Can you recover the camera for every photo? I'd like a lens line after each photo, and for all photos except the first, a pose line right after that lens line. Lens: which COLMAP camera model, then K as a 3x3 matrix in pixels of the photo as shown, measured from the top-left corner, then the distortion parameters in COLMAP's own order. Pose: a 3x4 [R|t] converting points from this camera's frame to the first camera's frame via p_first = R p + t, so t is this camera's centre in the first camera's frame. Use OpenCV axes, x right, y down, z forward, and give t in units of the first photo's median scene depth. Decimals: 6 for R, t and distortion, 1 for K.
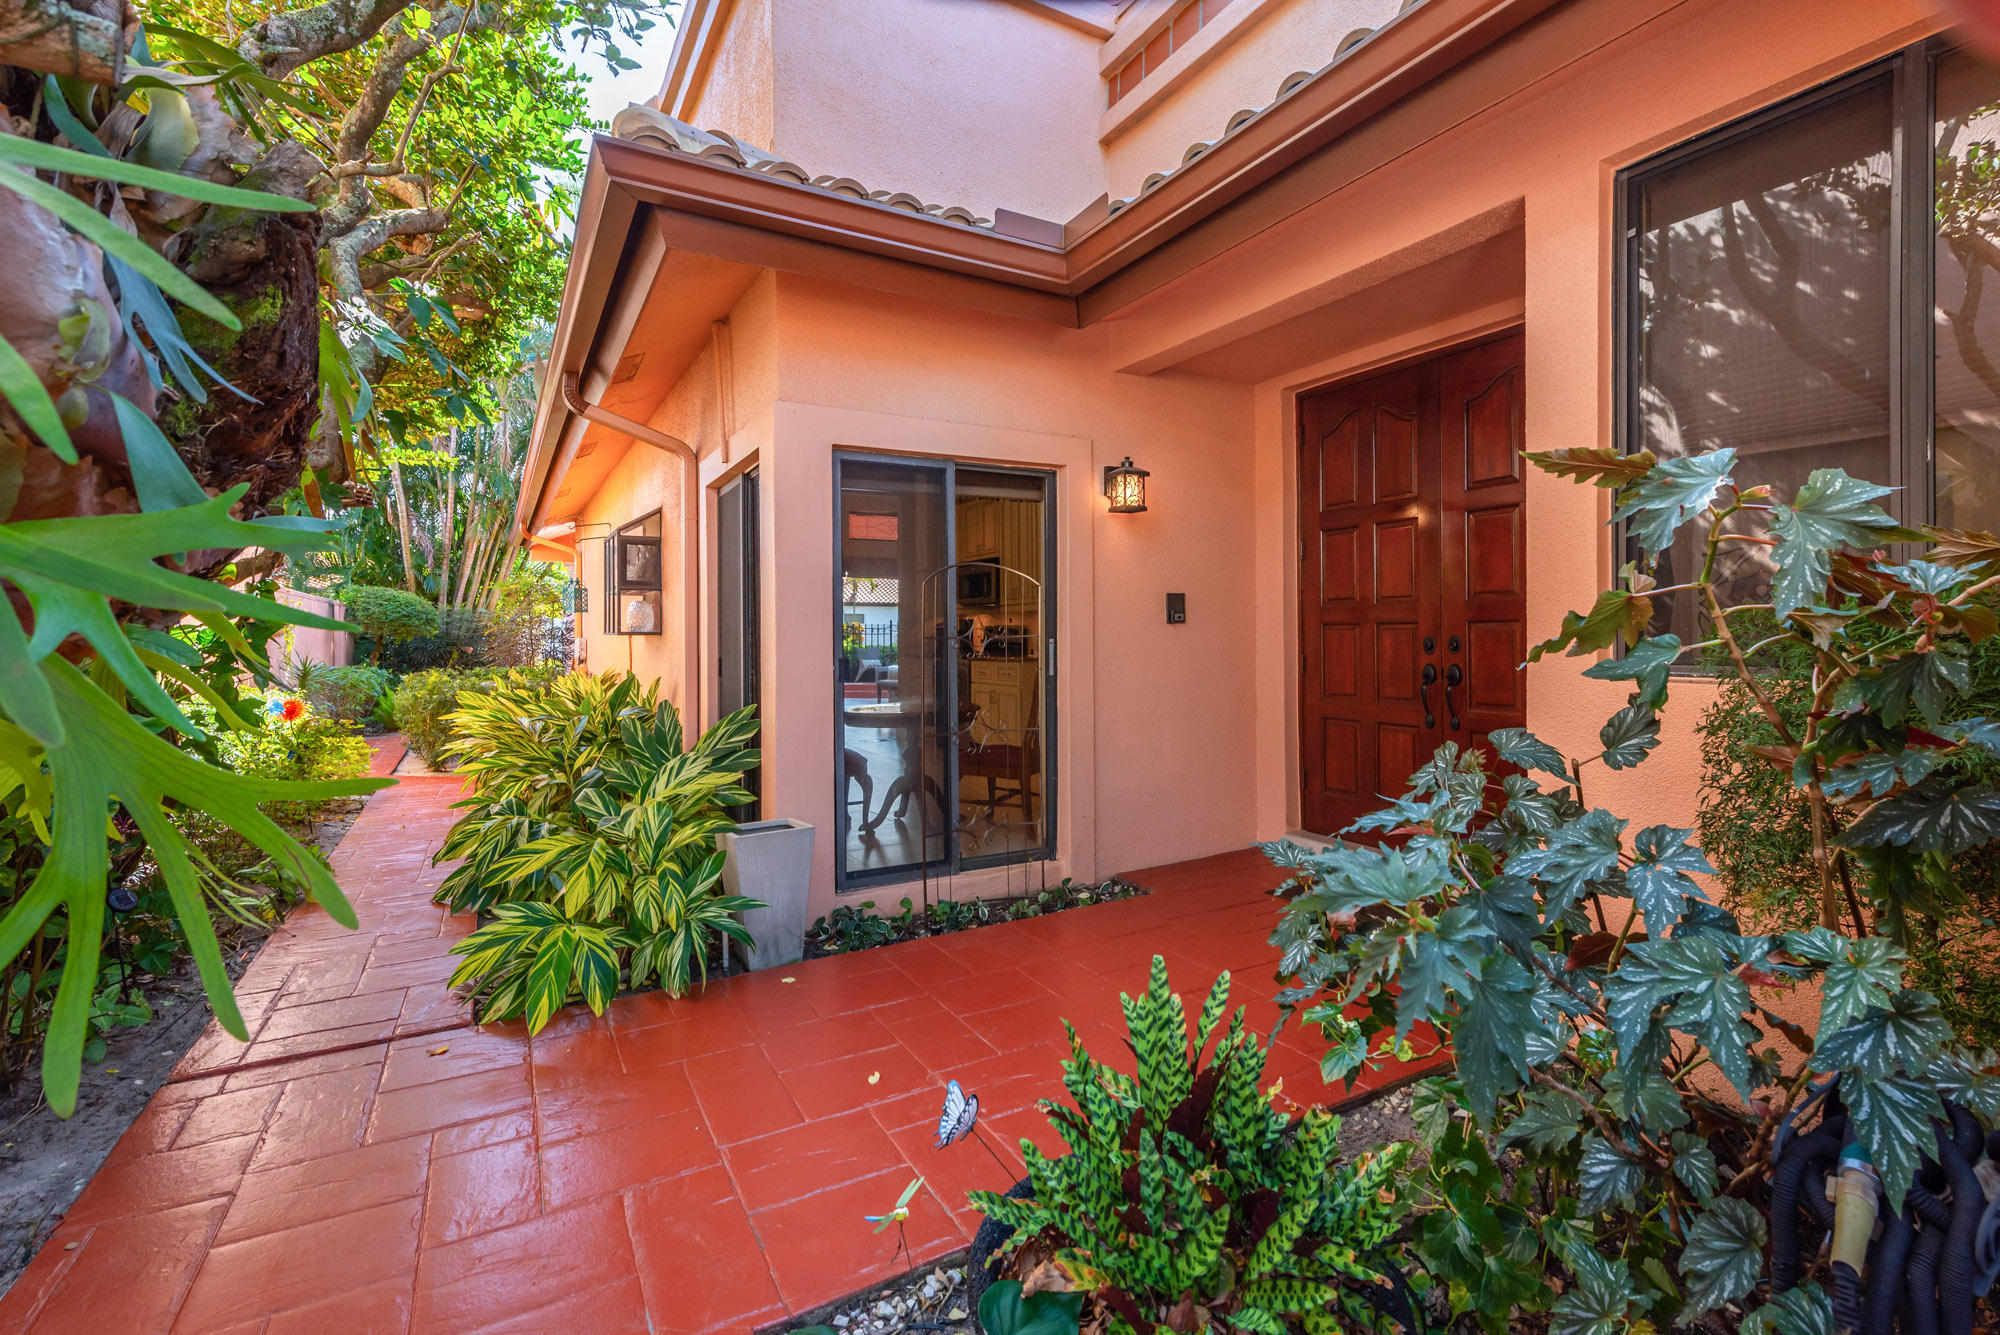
lens RADIAL K [[903.3, 0, 1006.0], [0, 903.3, 645.8], [0, 0, 1]] dist [0.000954, 0.000015]
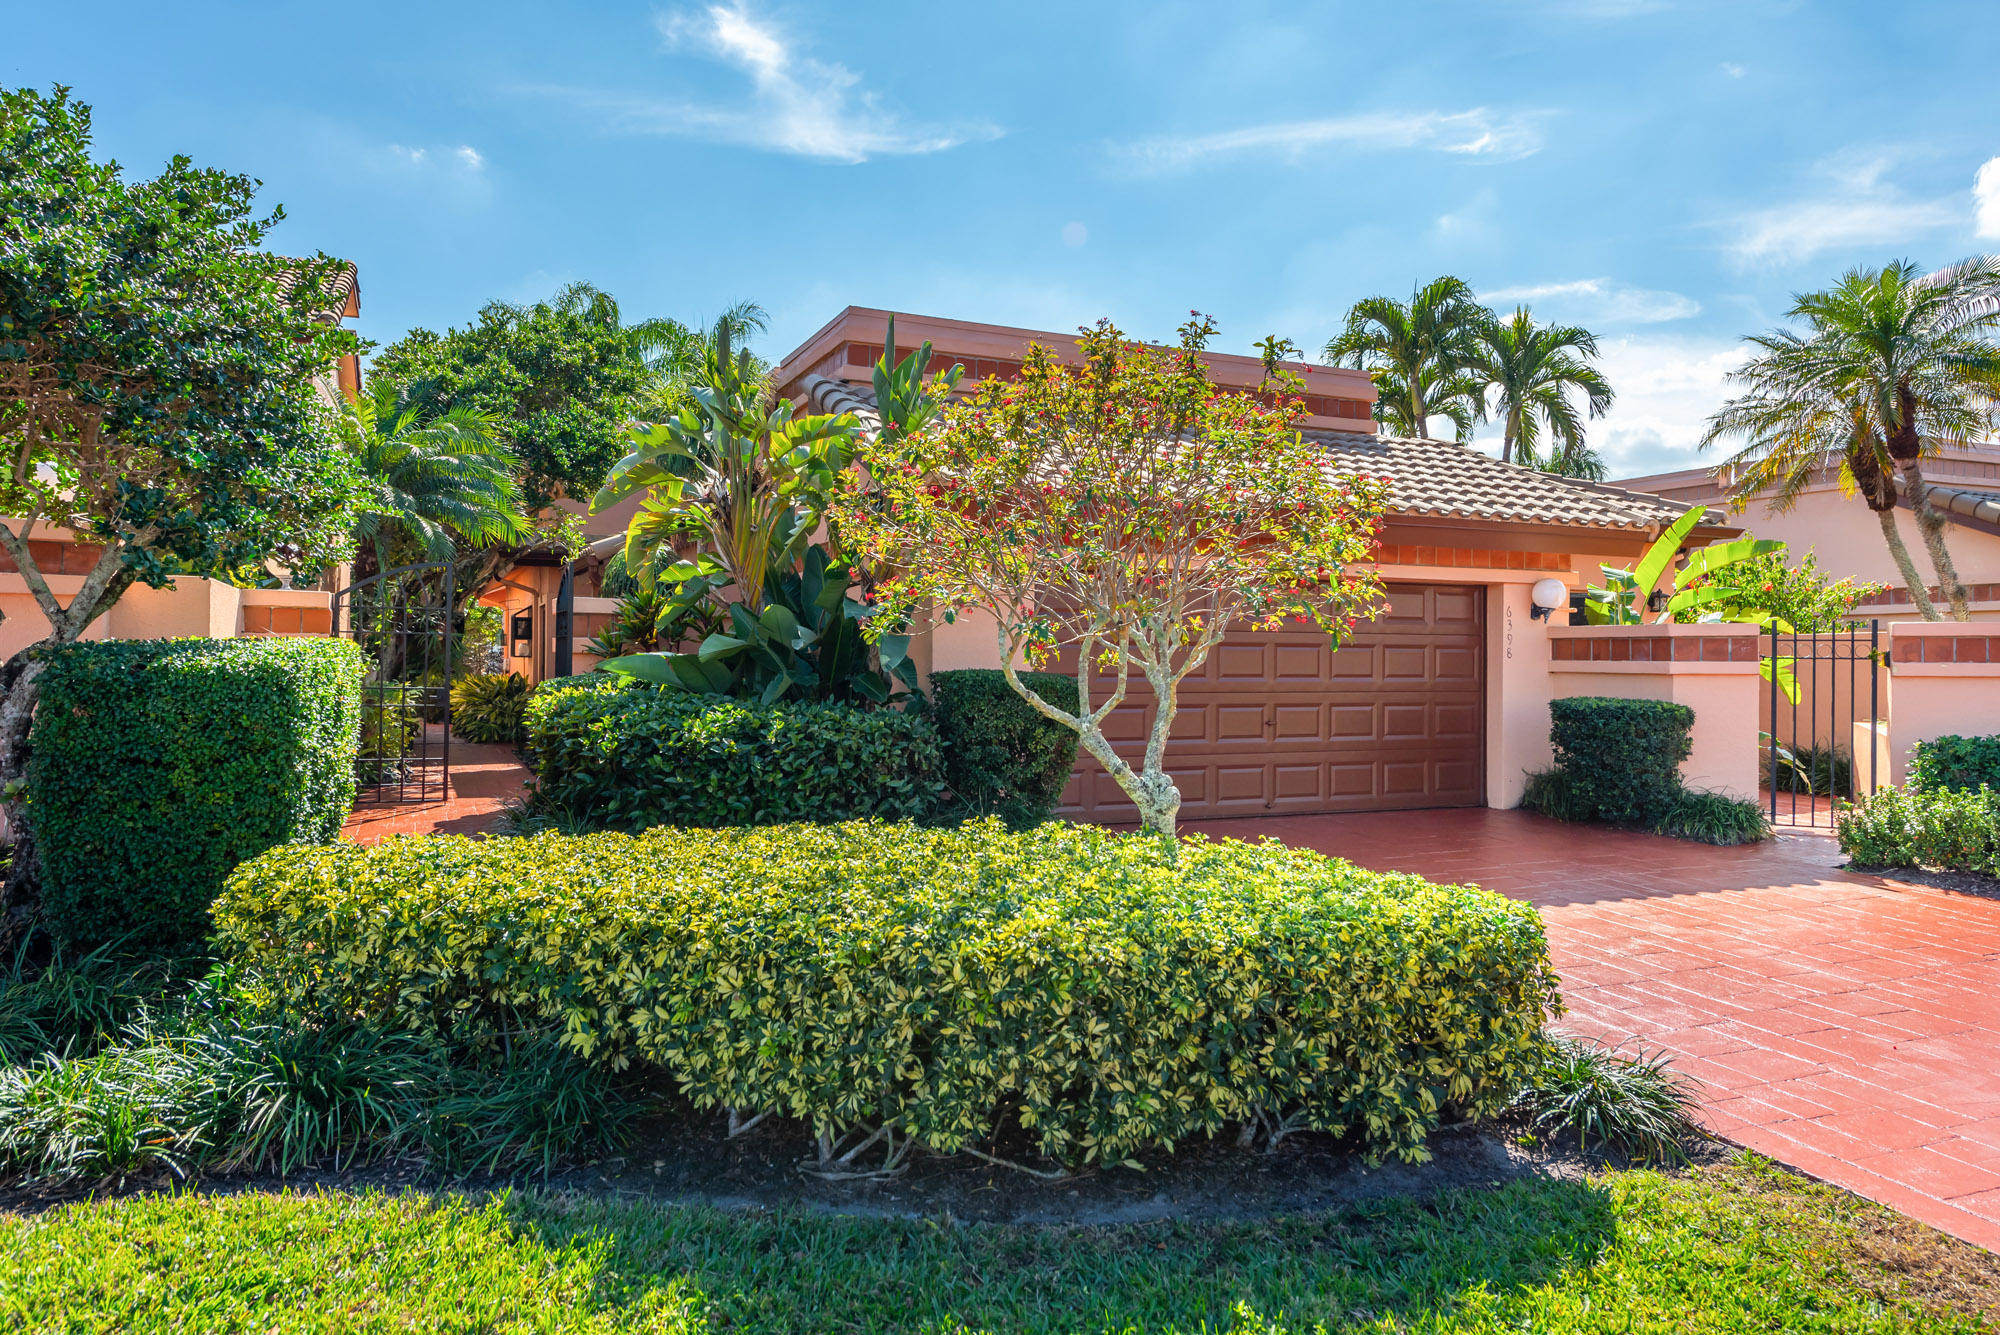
lens RADIAL K [[1351.7, 0, 1004.8], [0, 1351.7, 665.4], [0, 0, 1]] dist [0.006492, 0.000559]
pose [[0.994013, 0.006498, -0.109070, 1.314583], [-0.007178, 0.999957, -0.005837, 0.022682], [0.109028, 0.006585, 0.994017, -2.544247]]
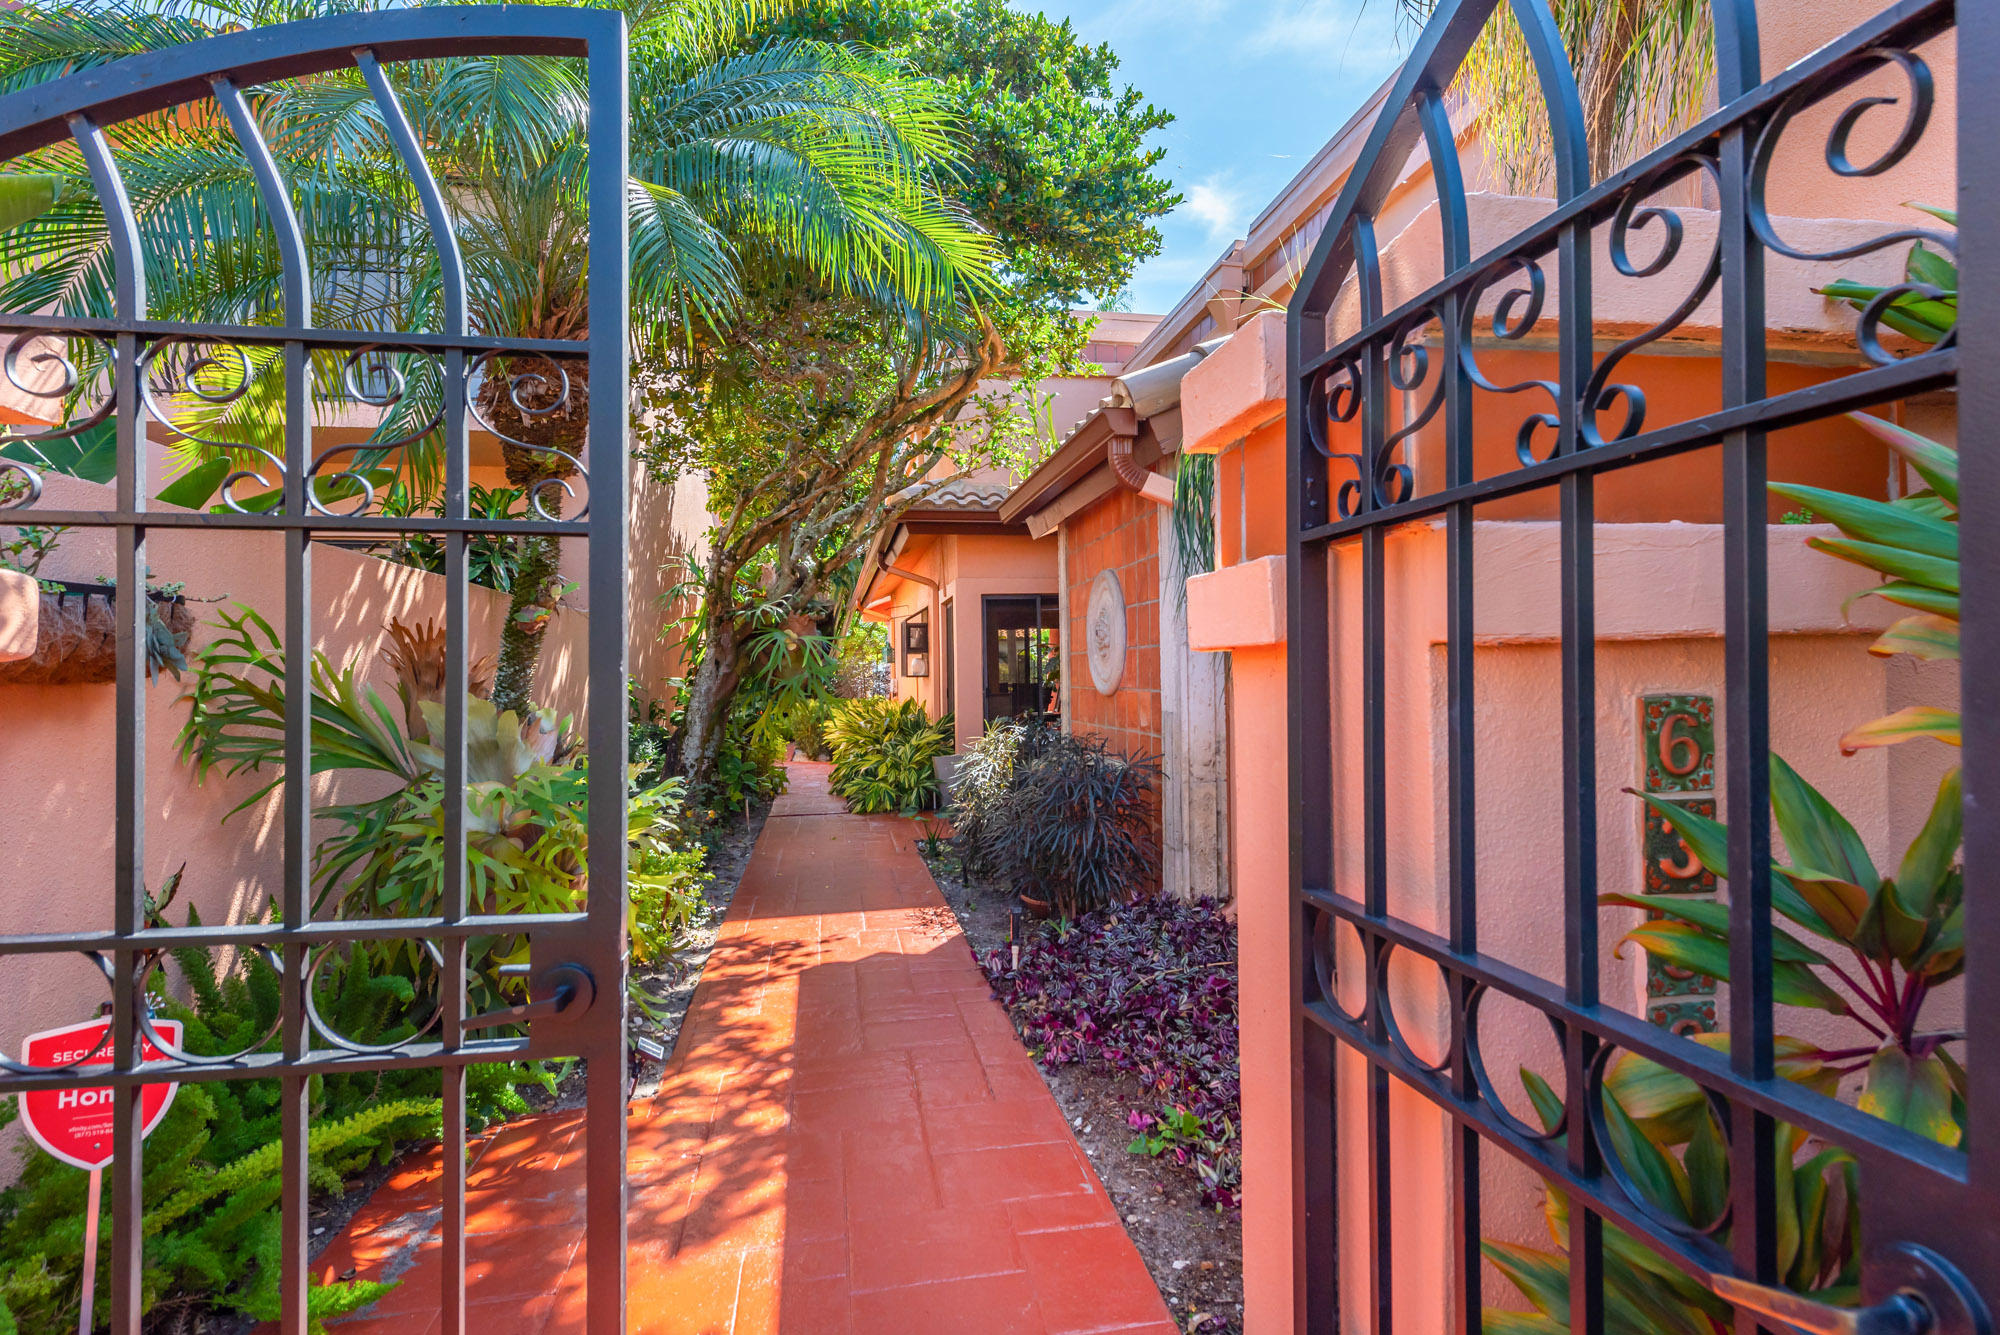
lens RADIAL K [[1063.3, 0, 998.0], [0, 1063.3, 669.7], [0, 0, 1]] dist [-0.000432, -0.000001]
pose [[0.936911, -0.017122, -0.349149, 0.500236], [0.013280, 0.999822, -0.013394, 0.004048], [0.349316, 0.007912, 0.936971, -0.962819]]
